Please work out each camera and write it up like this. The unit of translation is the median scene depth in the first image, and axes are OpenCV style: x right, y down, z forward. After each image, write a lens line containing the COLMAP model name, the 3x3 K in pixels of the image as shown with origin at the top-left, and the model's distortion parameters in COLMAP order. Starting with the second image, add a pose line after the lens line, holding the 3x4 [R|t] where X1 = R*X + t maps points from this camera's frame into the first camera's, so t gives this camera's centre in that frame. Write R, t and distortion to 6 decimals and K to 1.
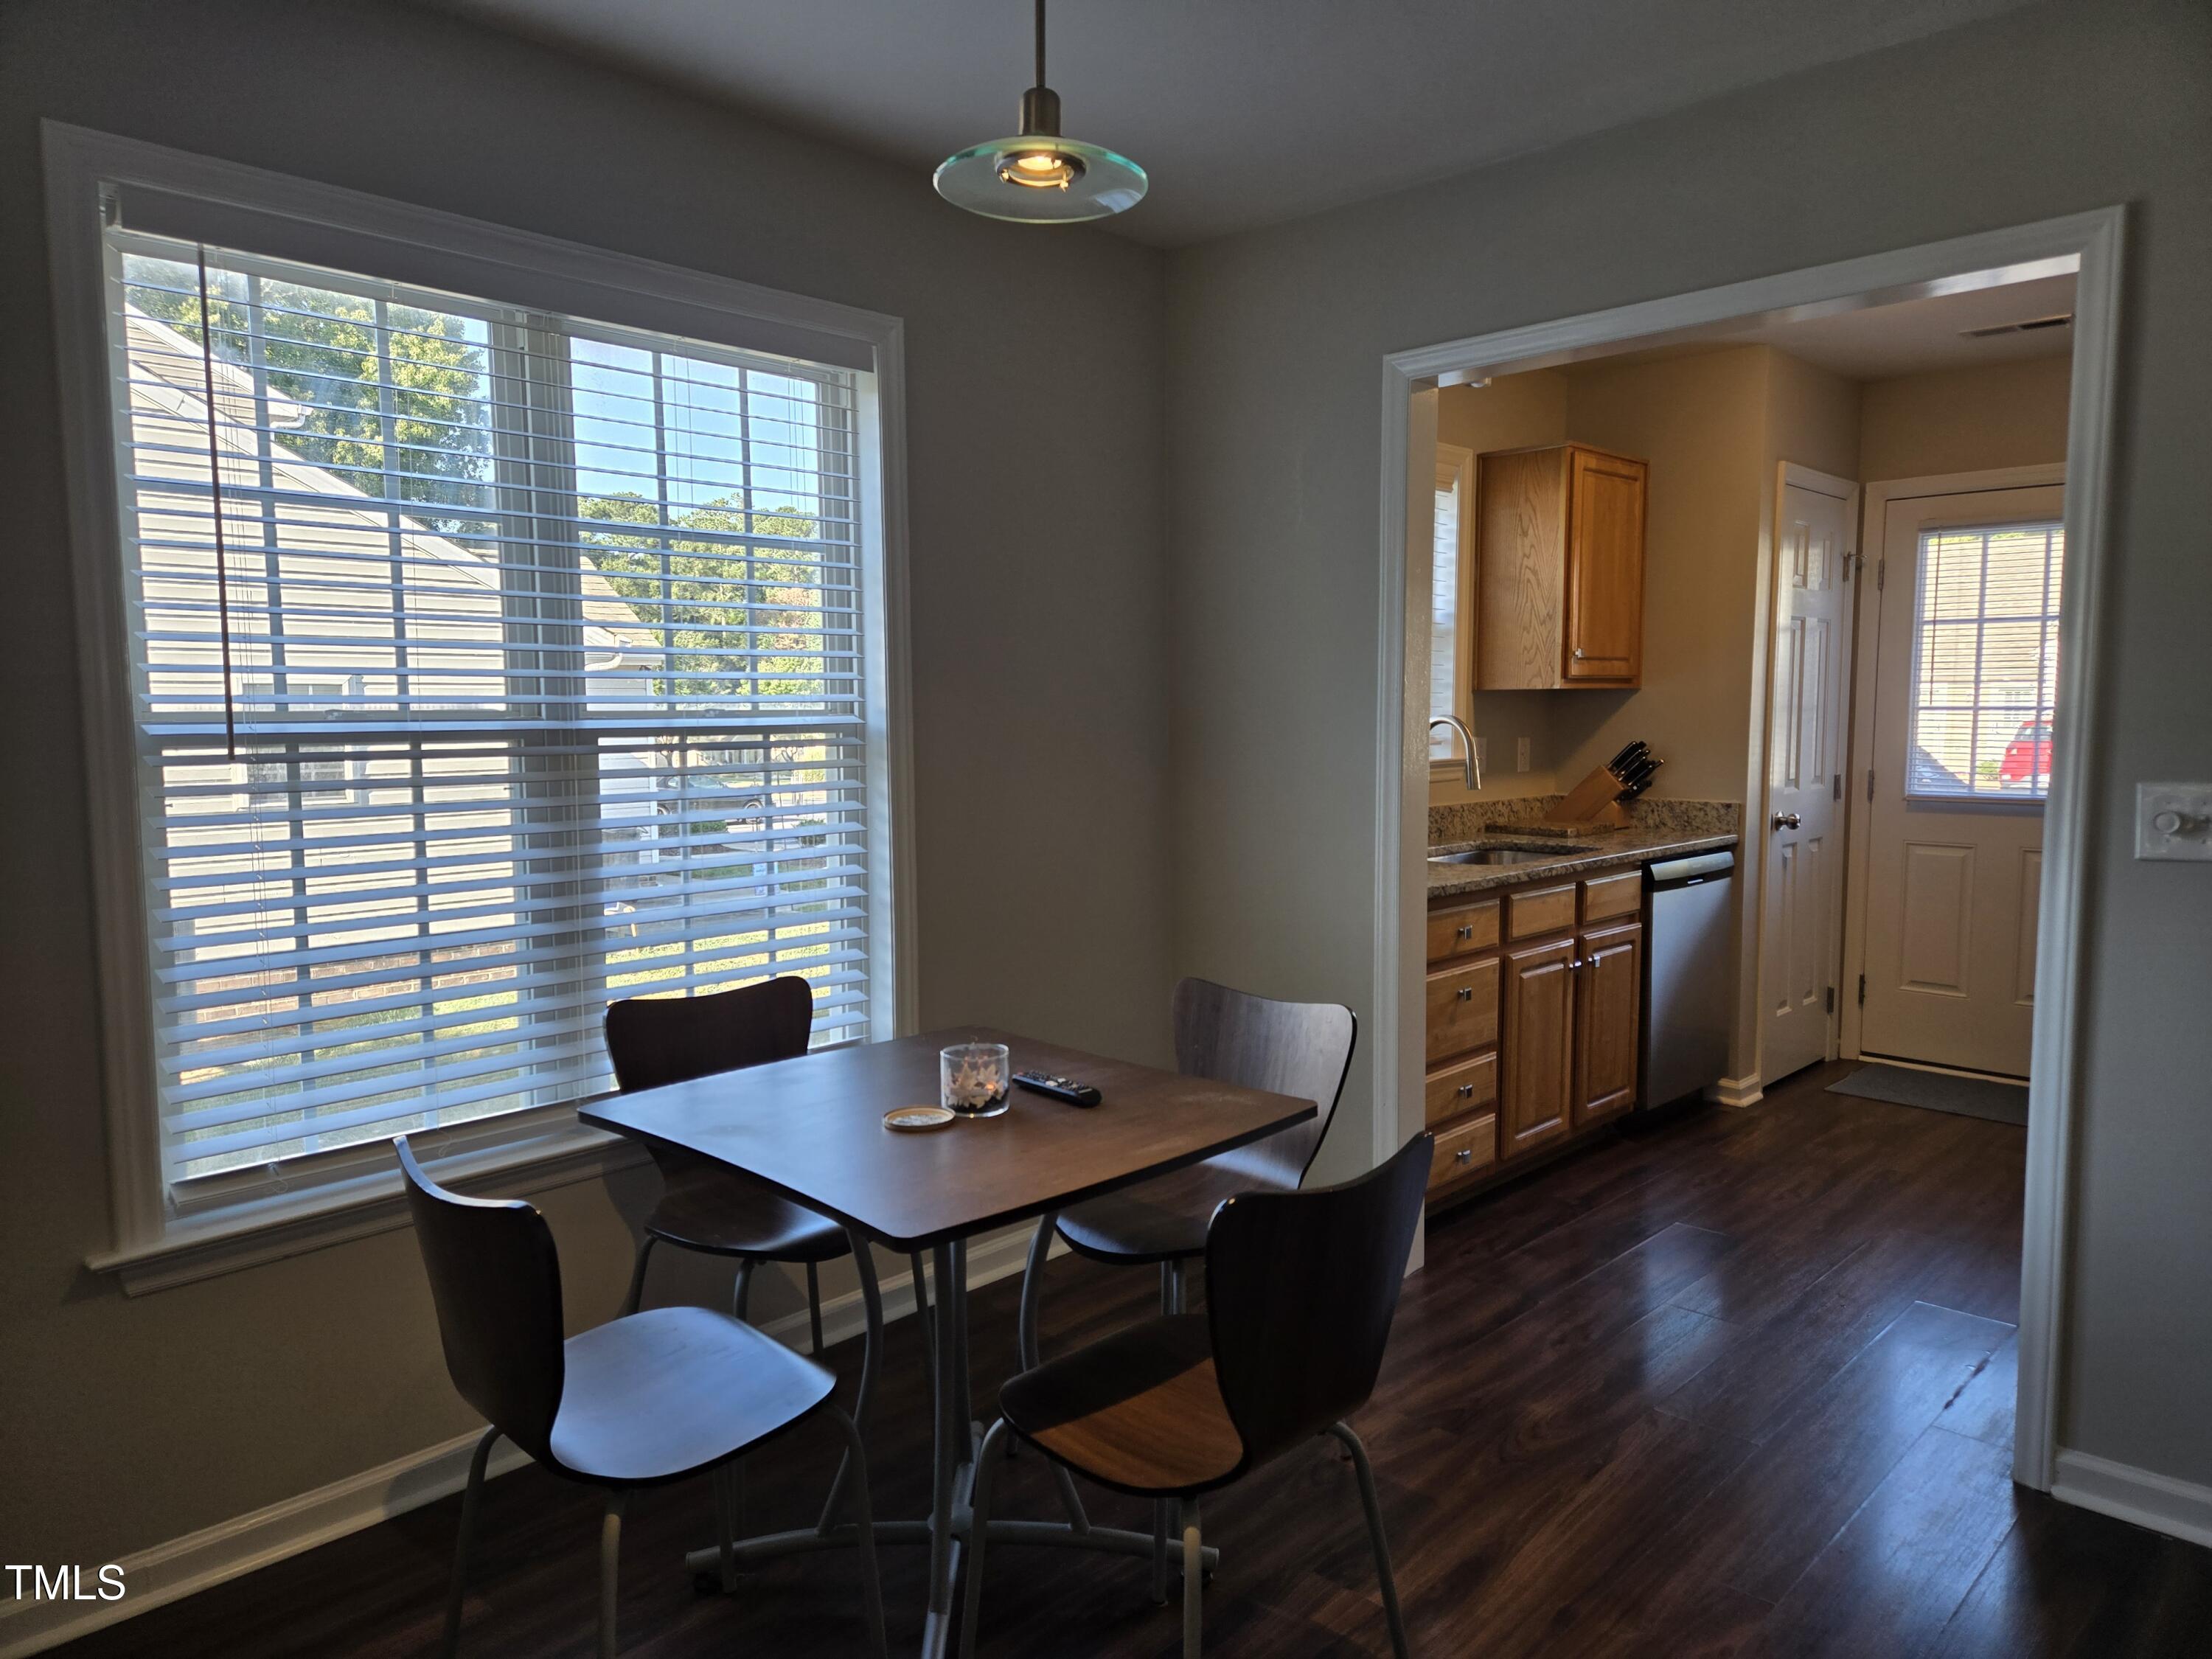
lens RADIAL K [[1467.2, 0, 1083.6], [0, 1467.2, 833.3], [0, 0, 1]] dist [0.073396, -0.058069]
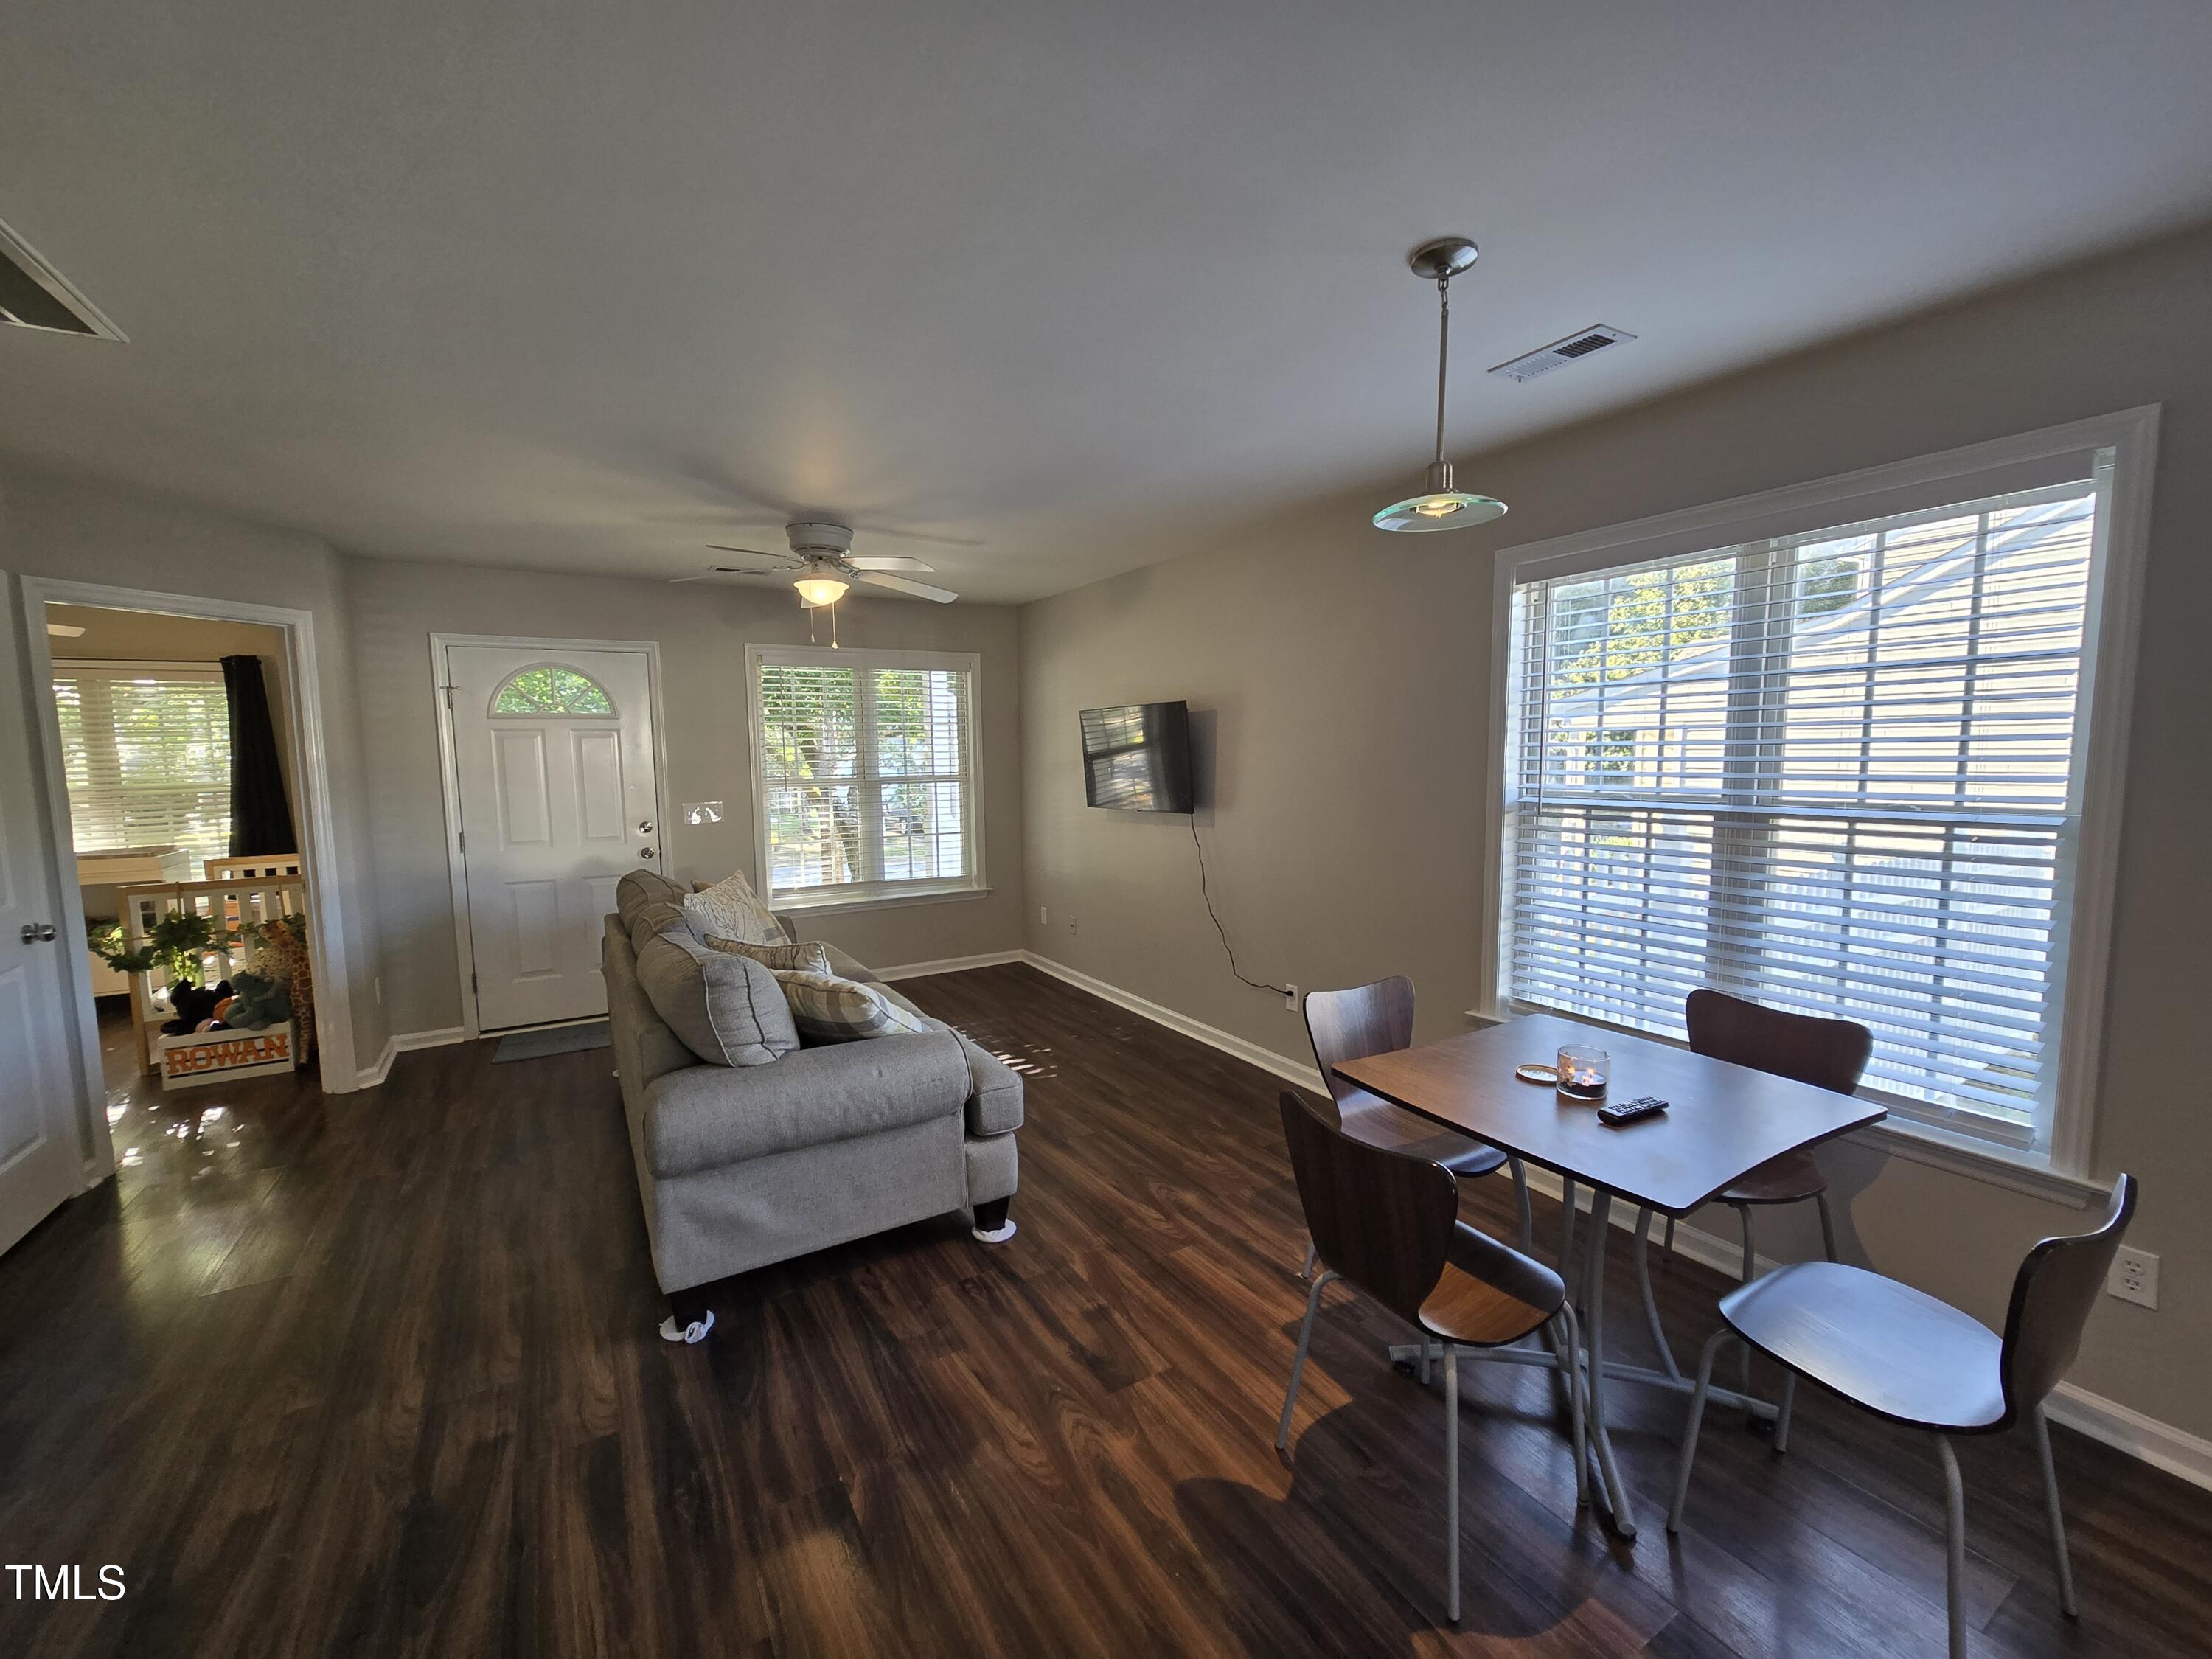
lens RADIAL K [[901.8, 0, 1104.8], [0, 901.8, 838.0], [0, 0, 1]] dist [-0.000571, 0.000482]
pose [[-0.249464, 0.103834, -0.962801, 0.435669], [-0.069973, 0.989703, 0.124866, -0.069663], [0.965853, 0.098520, -0.239630, 0.359031]]
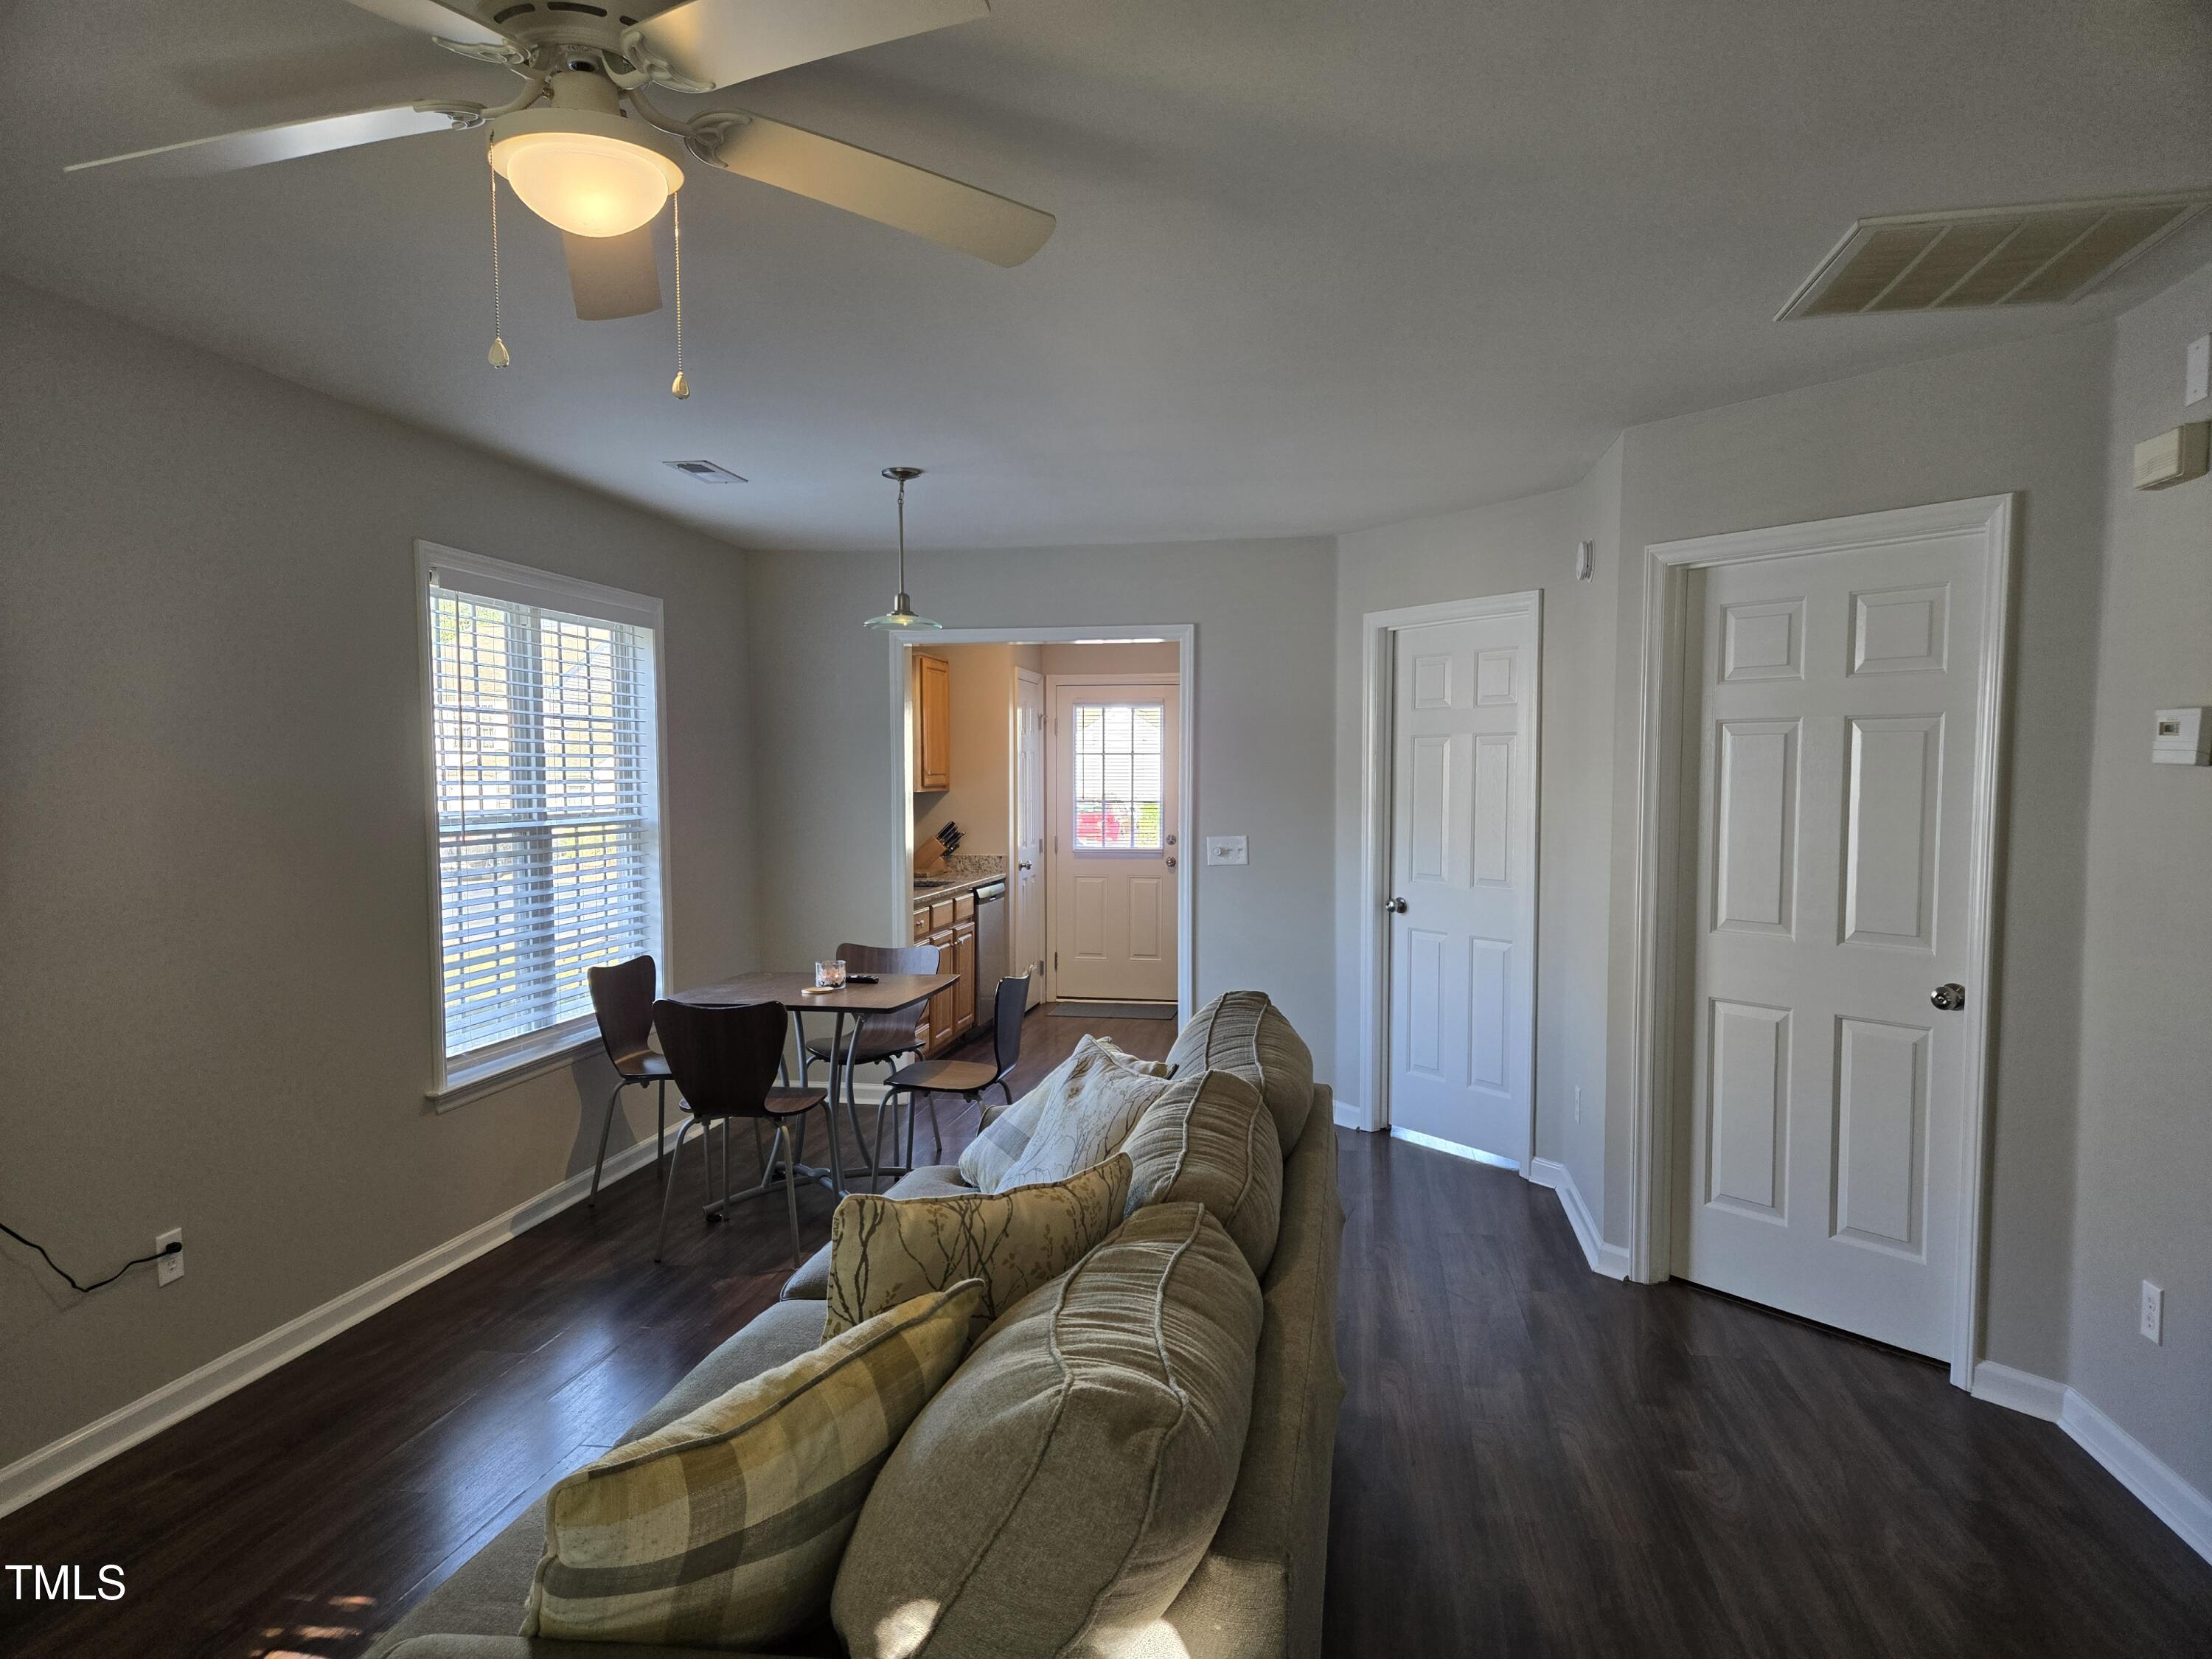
lens RADIAL K [[1467.2, 0, 1098.1], [0, 1467.2, 839.8], [0, 0, 1]] dist [0.073396, -0.058069]
pose [[0.825306, -0.021637, 0.564271, -0.508097], [0.048358, 0.998303, -0.032448, 0.025647], [-0.562611, 0.054067, 0.824952, -0.572411]]
